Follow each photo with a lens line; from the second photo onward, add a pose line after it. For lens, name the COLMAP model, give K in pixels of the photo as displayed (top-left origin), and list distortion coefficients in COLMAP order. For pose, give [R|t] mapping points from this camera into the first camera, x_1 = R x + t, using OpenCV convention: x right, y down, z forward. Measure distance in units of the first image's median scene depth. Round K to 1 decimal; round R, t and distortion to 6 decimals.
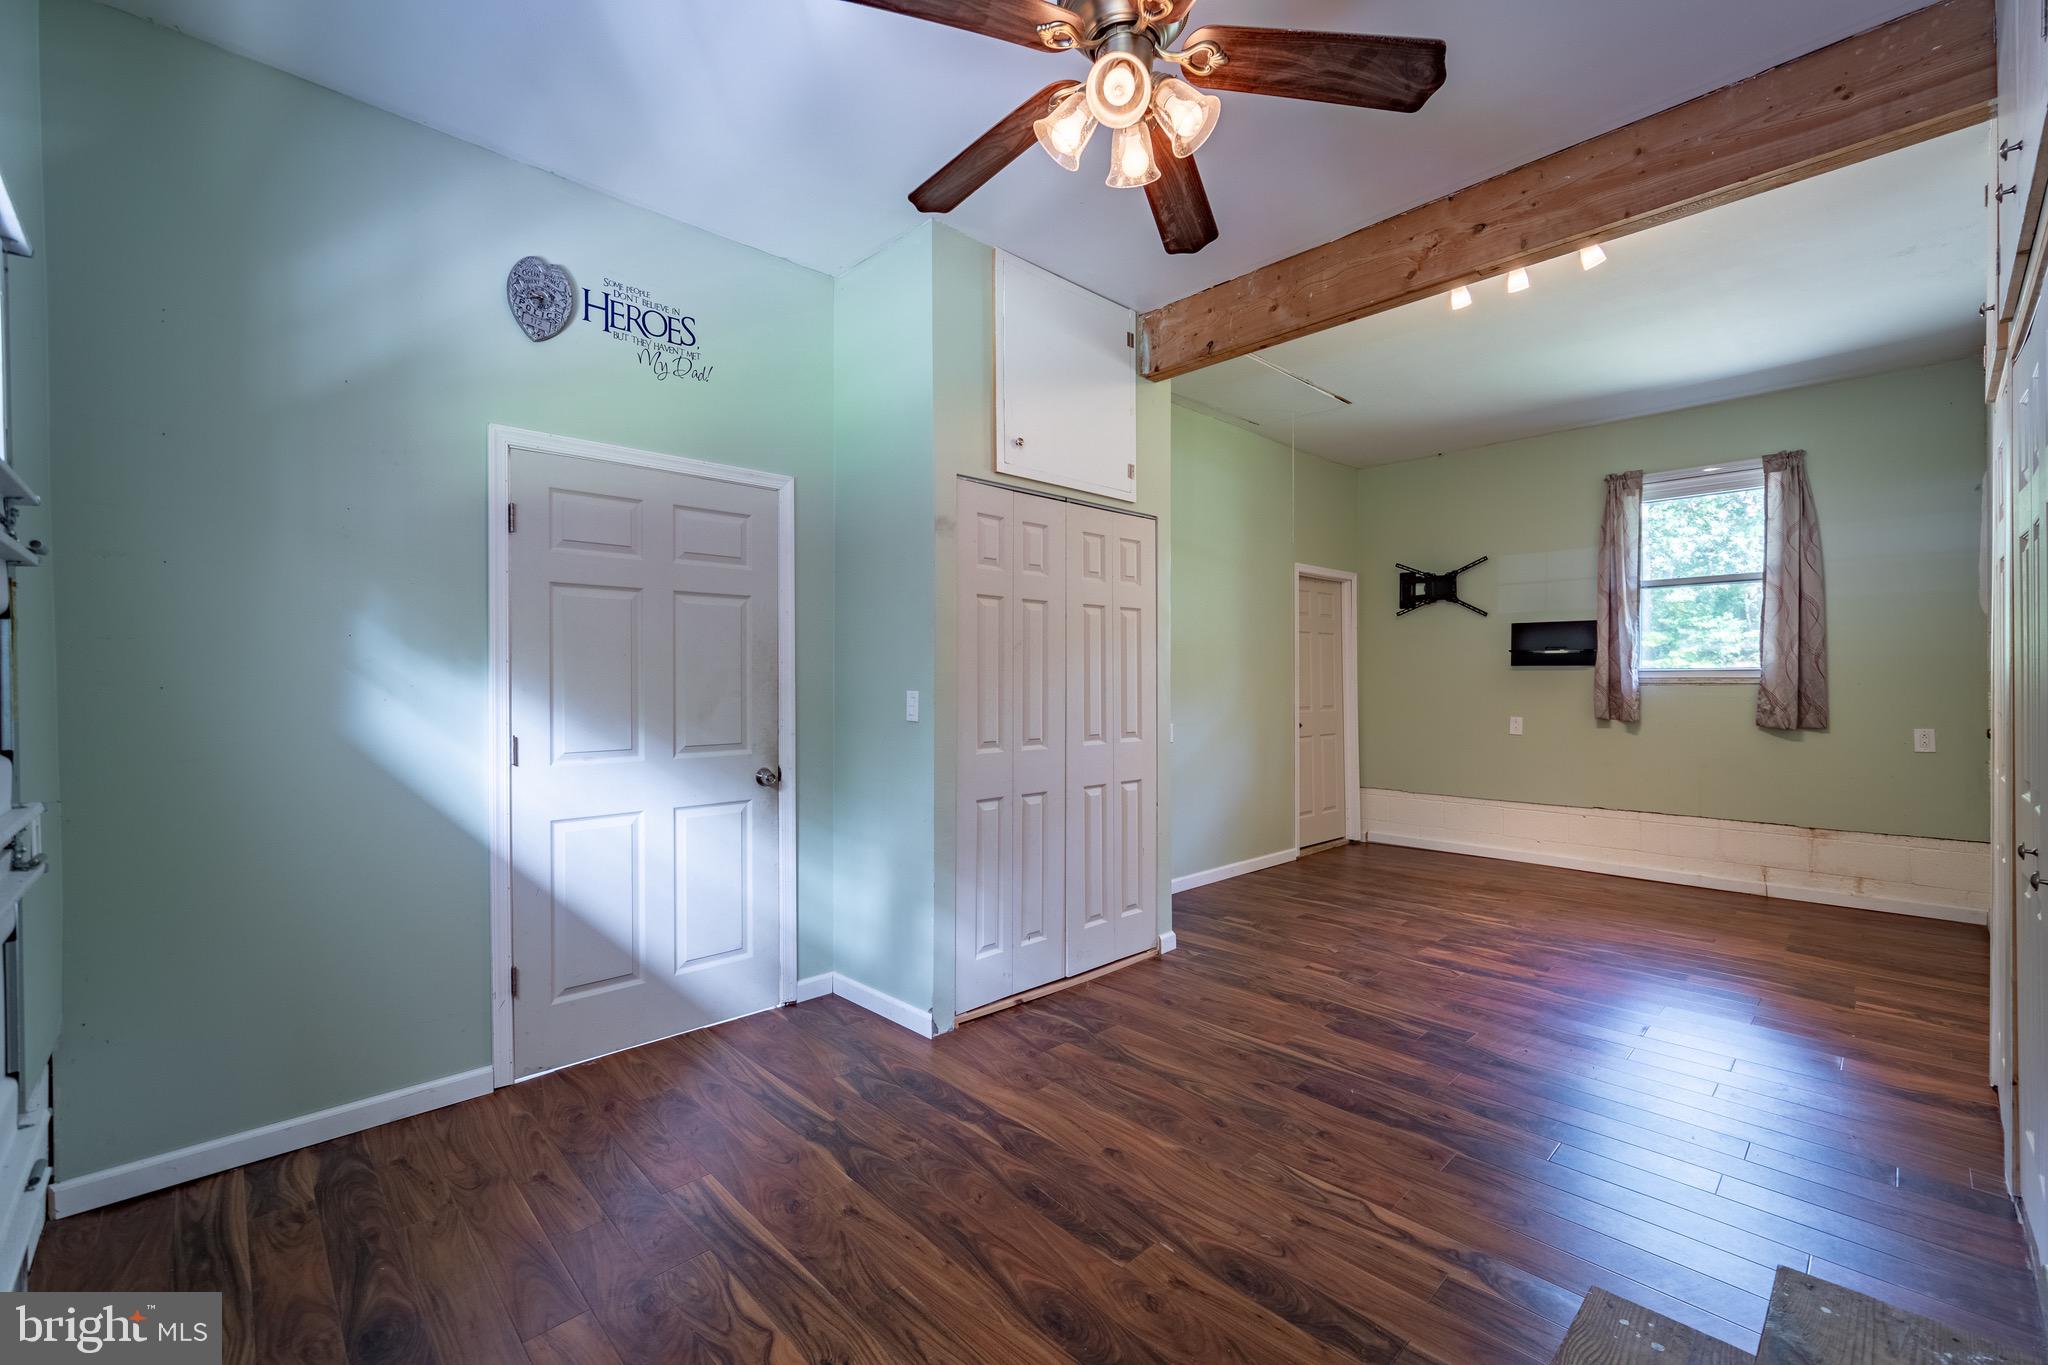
lens RADIAL K [[847.7, 0, 1039.7], [0, 847.7, 676.8], [0, 0, 1]] dist [-0.003002, -0.000276]
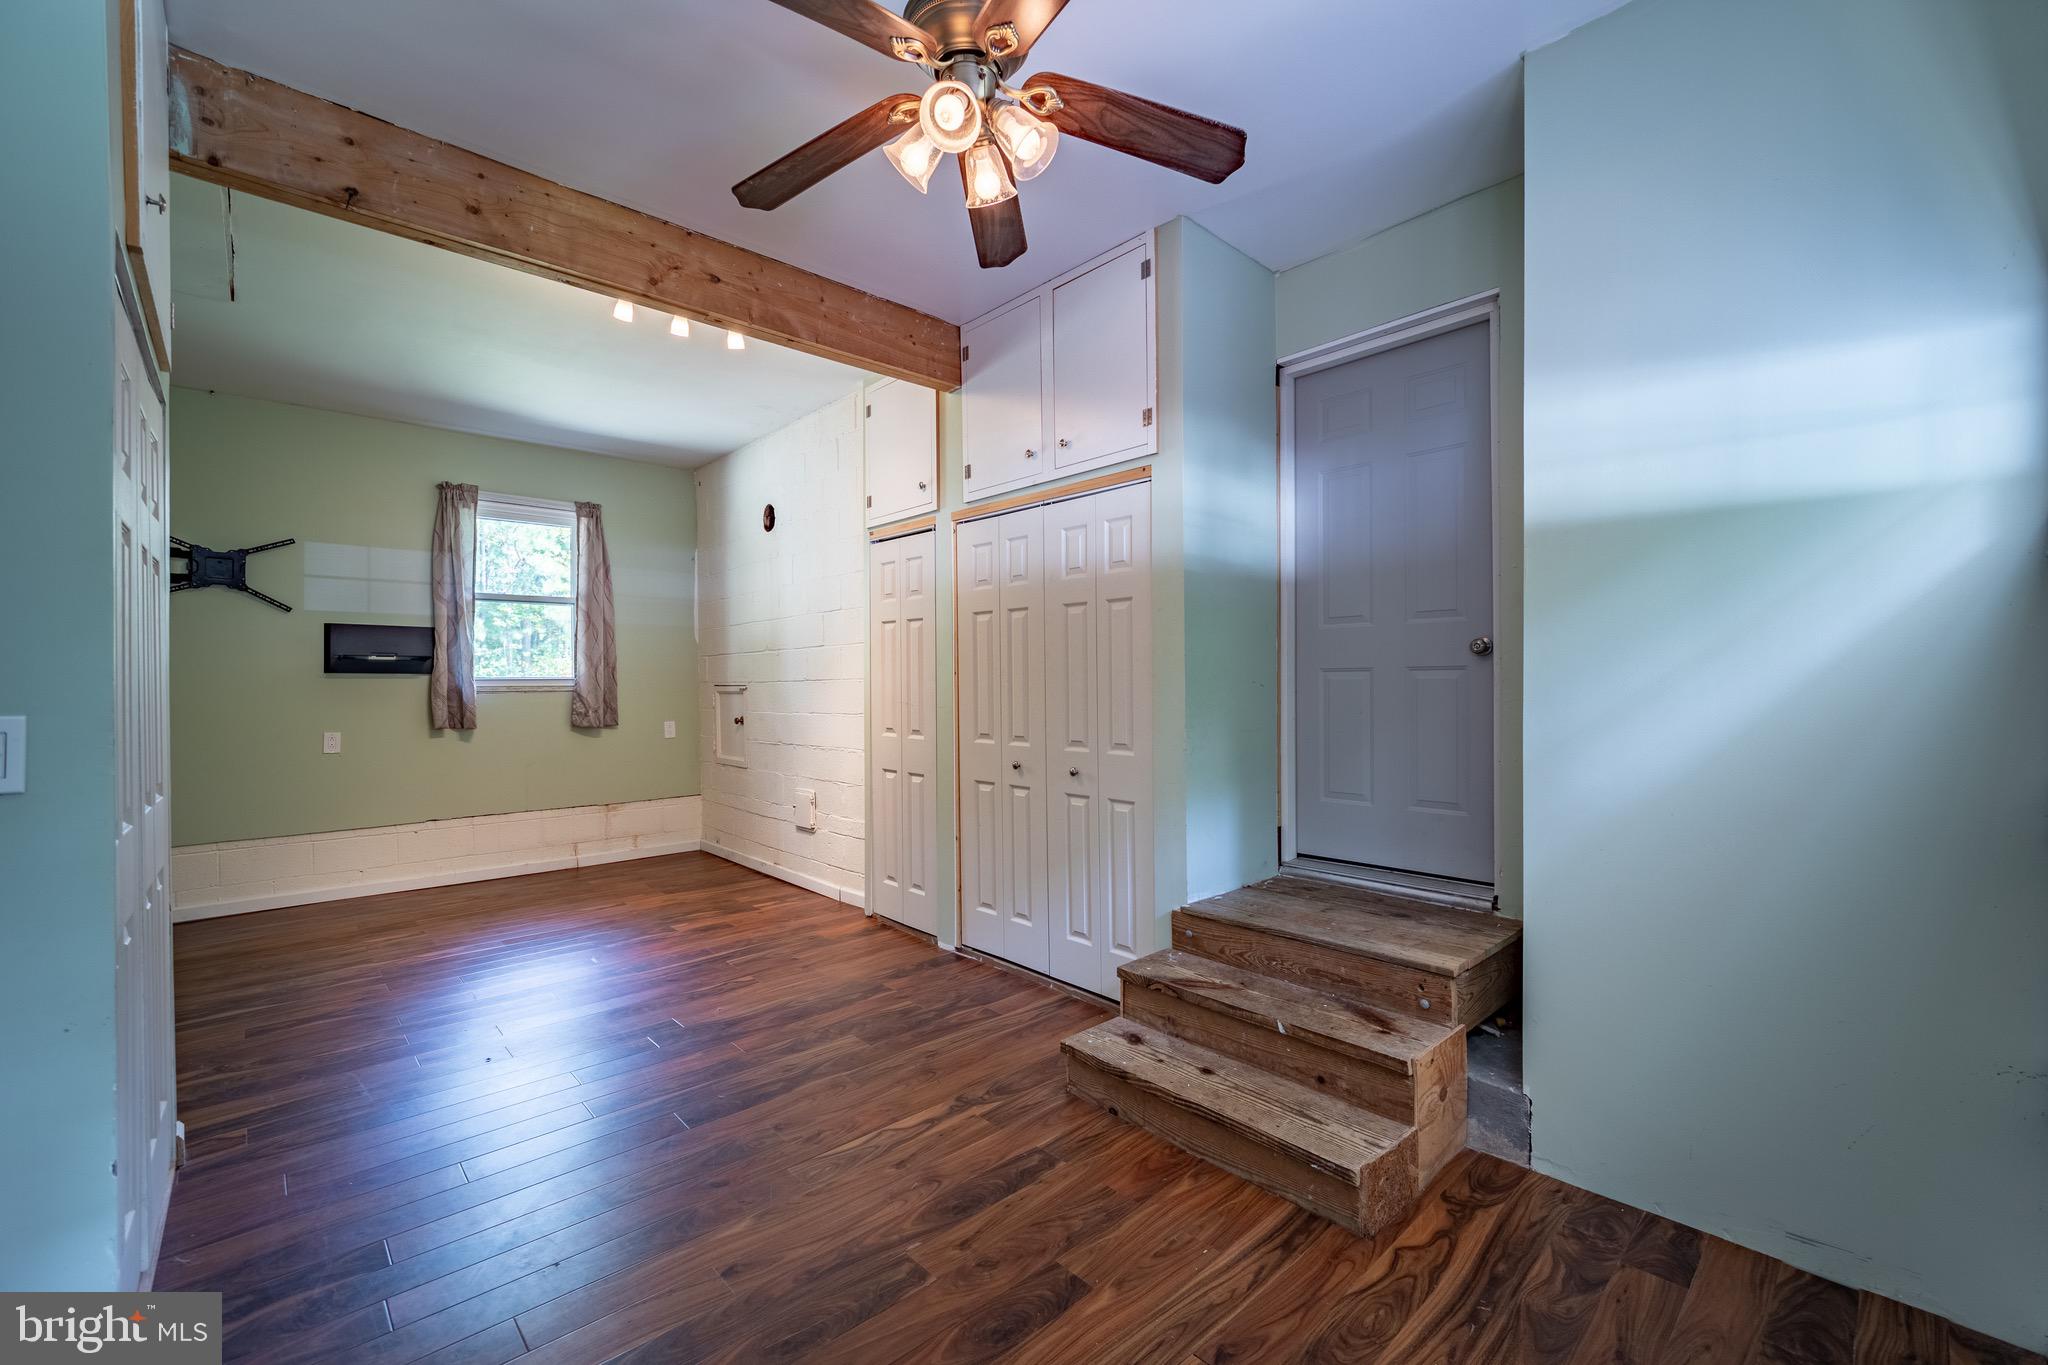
lens RADIAL K [[847.7, 0, 1031.5], [0, 847.7, 680.8], [0, 0, 1]] dist [-0.003002, -0.000276]
pose [[0.024447, 0.004583, 0.999691, -0.400363], [0.003520, 0.999983, -0.004670, 0.002028], [-0.999695, 0.003633, 0.024430, 0.387998]]
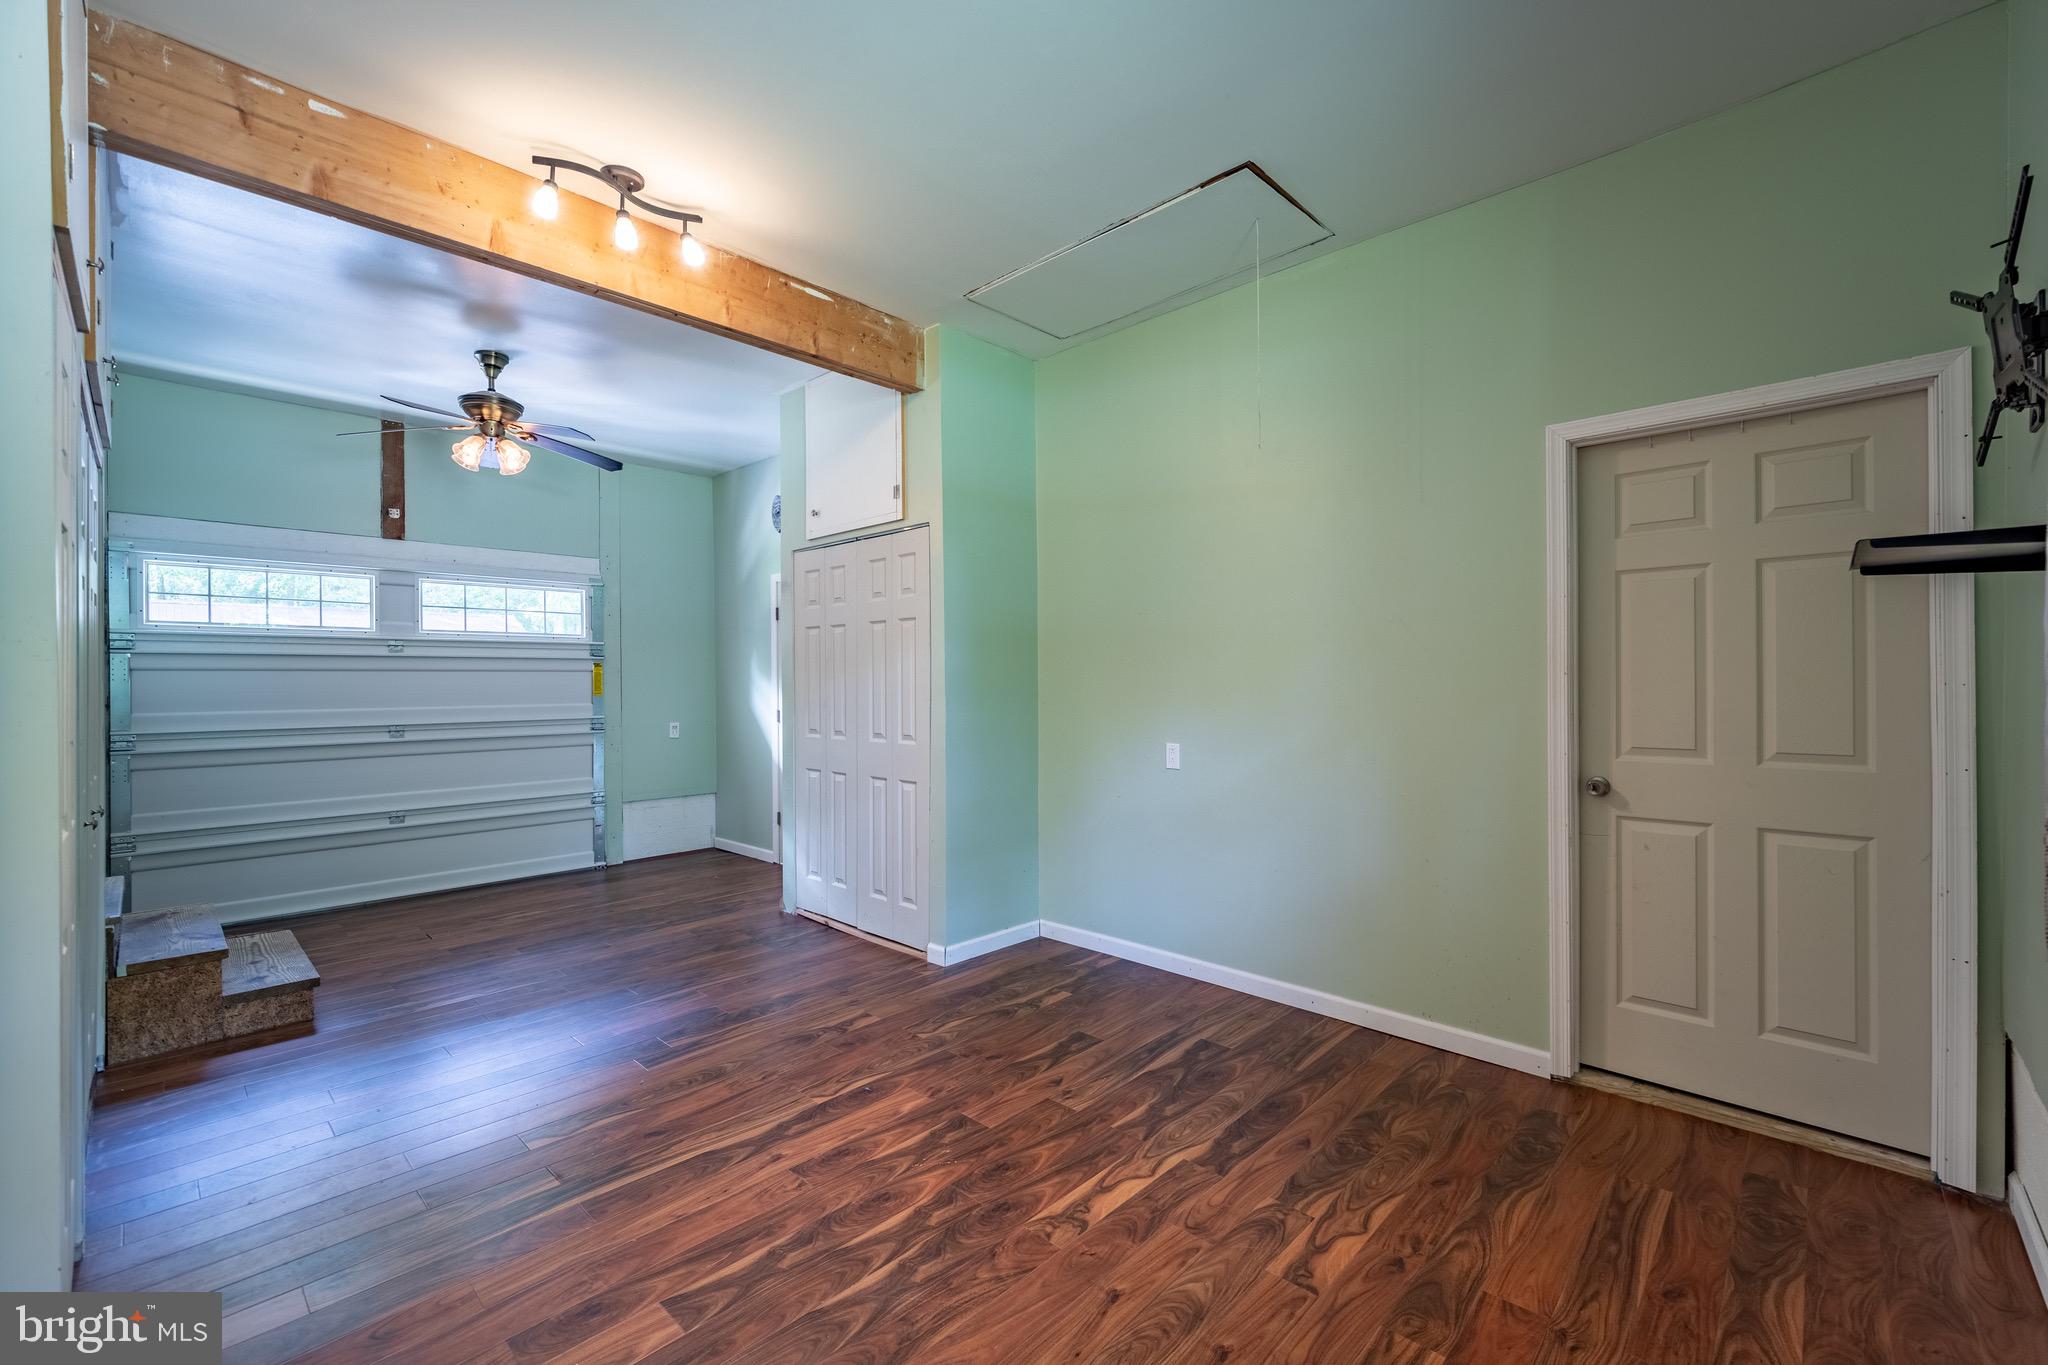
lens RADIAL K [[847.7, 0, 1037.6], [0, 847.7, 681.8], [0, 0, 1]] dist [-0.003002, -0.000276]
pose [[0.048293, 0.004591, -0.998823, 1.094941], [0.012464, 0.999909, 0.005198, -0.005439], [0.998755, -0.012700, 0.048231, 1.036497]]
